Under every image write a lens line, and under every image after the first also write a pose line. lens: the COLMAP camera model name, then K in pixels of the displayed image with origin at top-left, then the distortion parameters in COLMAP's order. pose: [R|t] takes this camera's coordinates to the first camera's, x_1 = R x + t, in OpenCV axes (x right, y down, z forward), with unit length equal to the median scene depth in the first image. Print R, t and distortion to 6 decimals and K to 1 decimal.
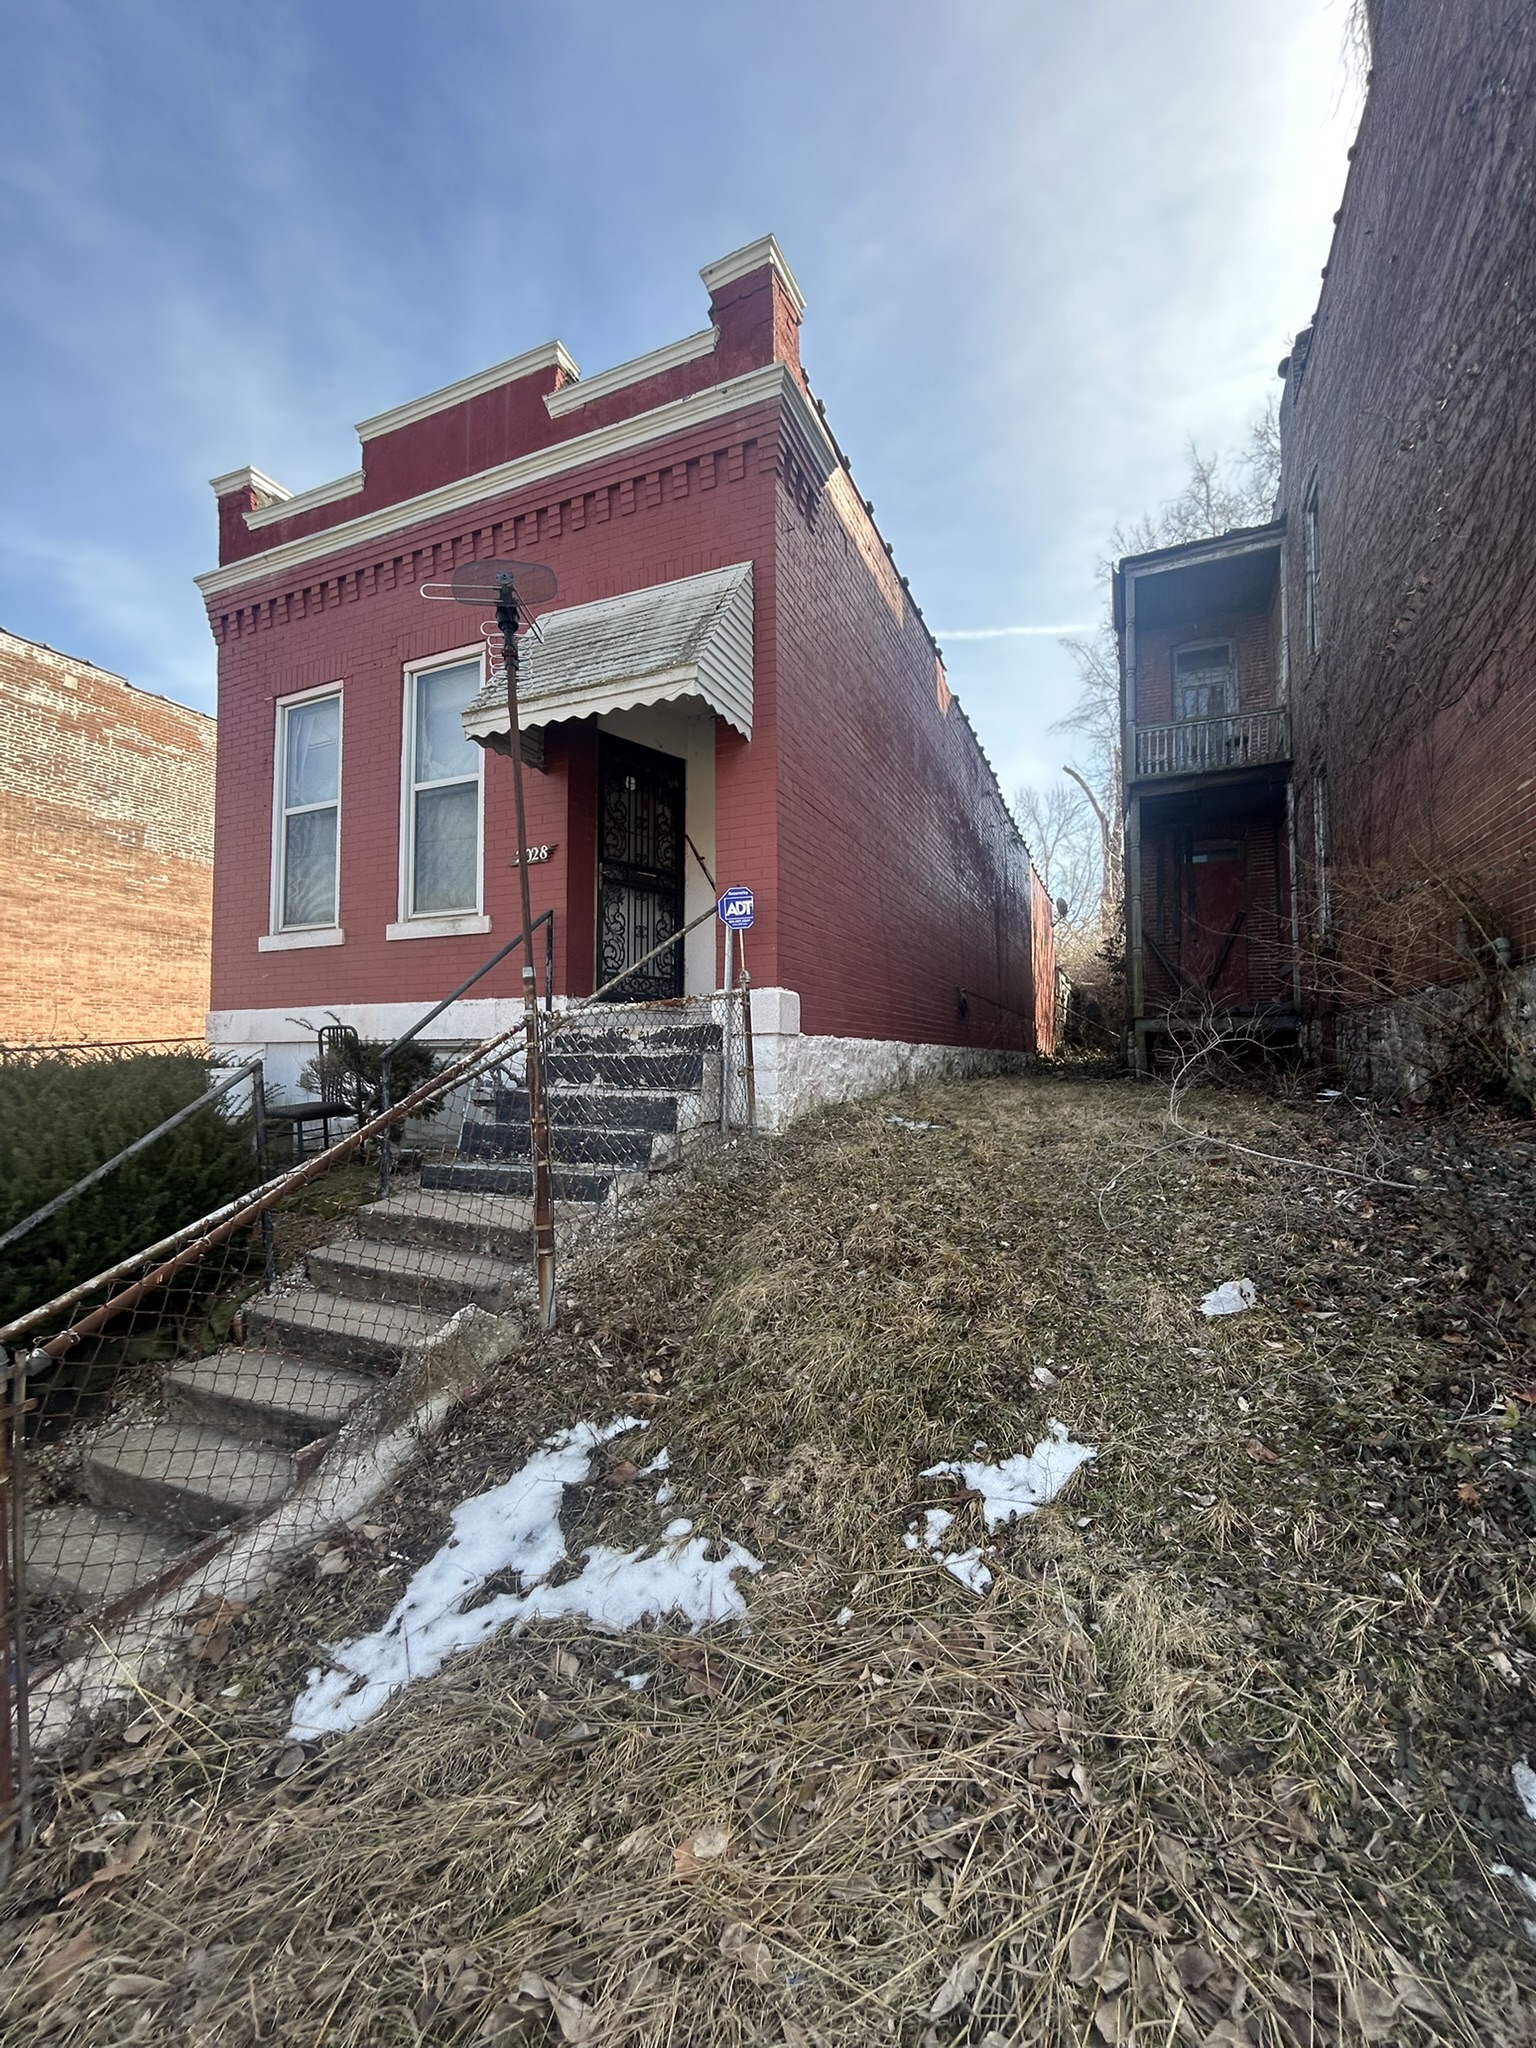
lens RADIAL K [[886.8, 0, 775.6], [0, 886.8, 1024.9], [0, 0, 1]] dist [-0.009735, 0.008324]
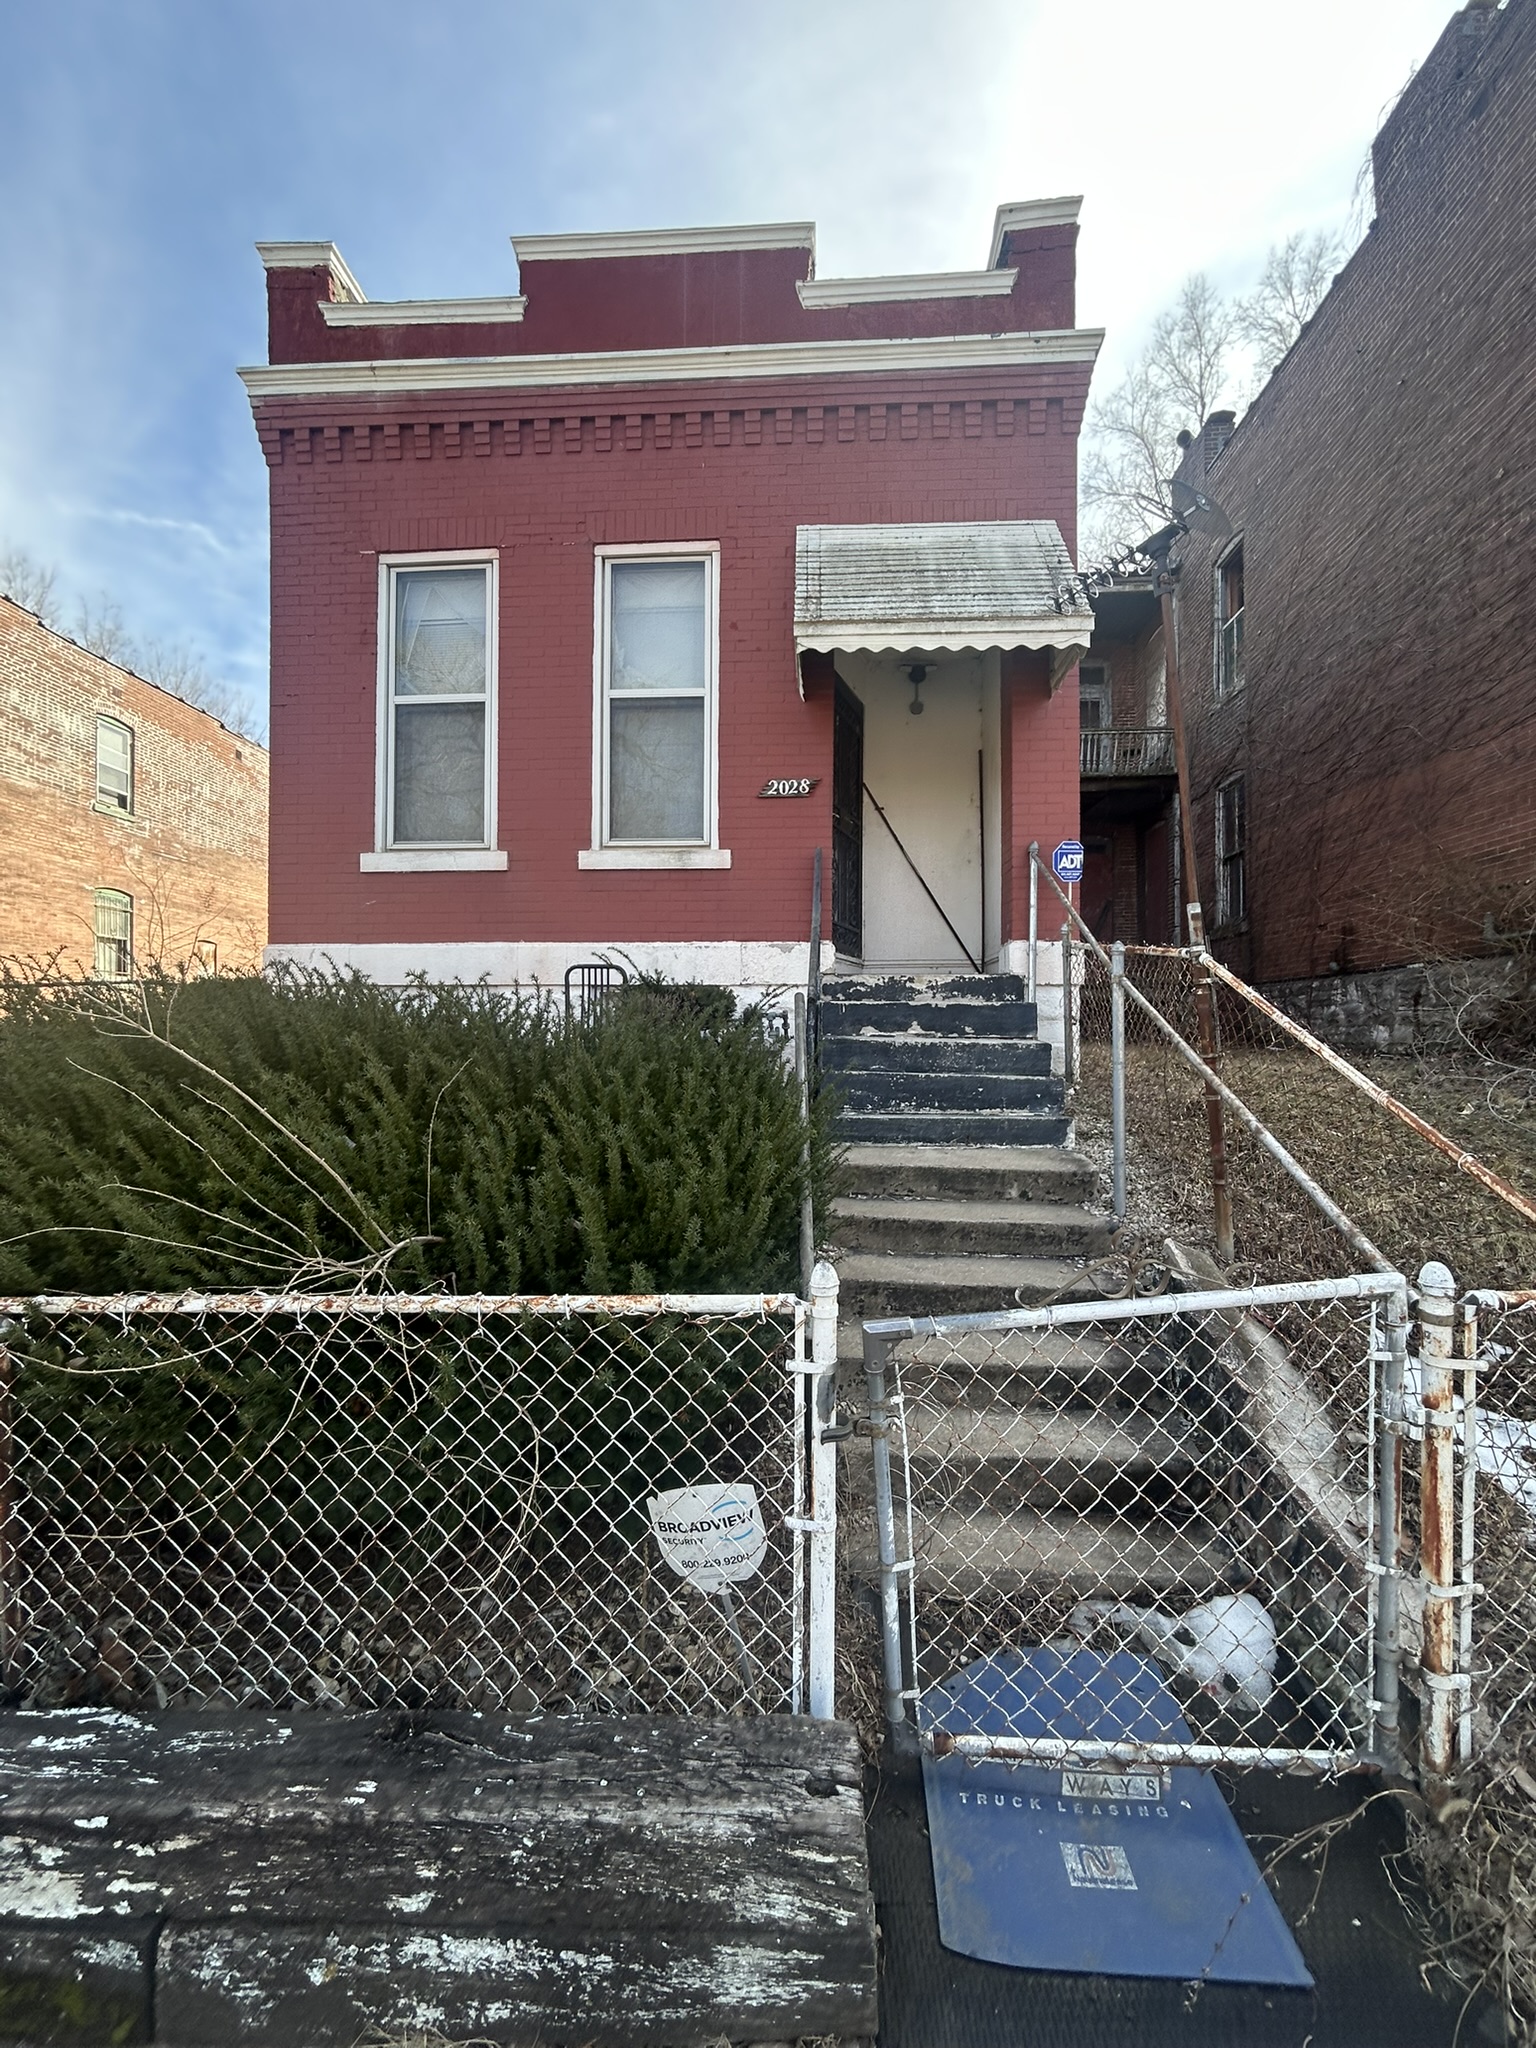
lens RADIAL K [[886.8, 0, 775.6], [0, 886.8, 1024.9], [0, 0, 1]] dist [-0.009735, 0.008324]
pose [[0.930351, 0.006503, 0.366613, -0.571404], [-0.018726, 0.999381, 0.029795, 0.026228], [-0.366192, -0.034585, 0.929896, 0.125399]]
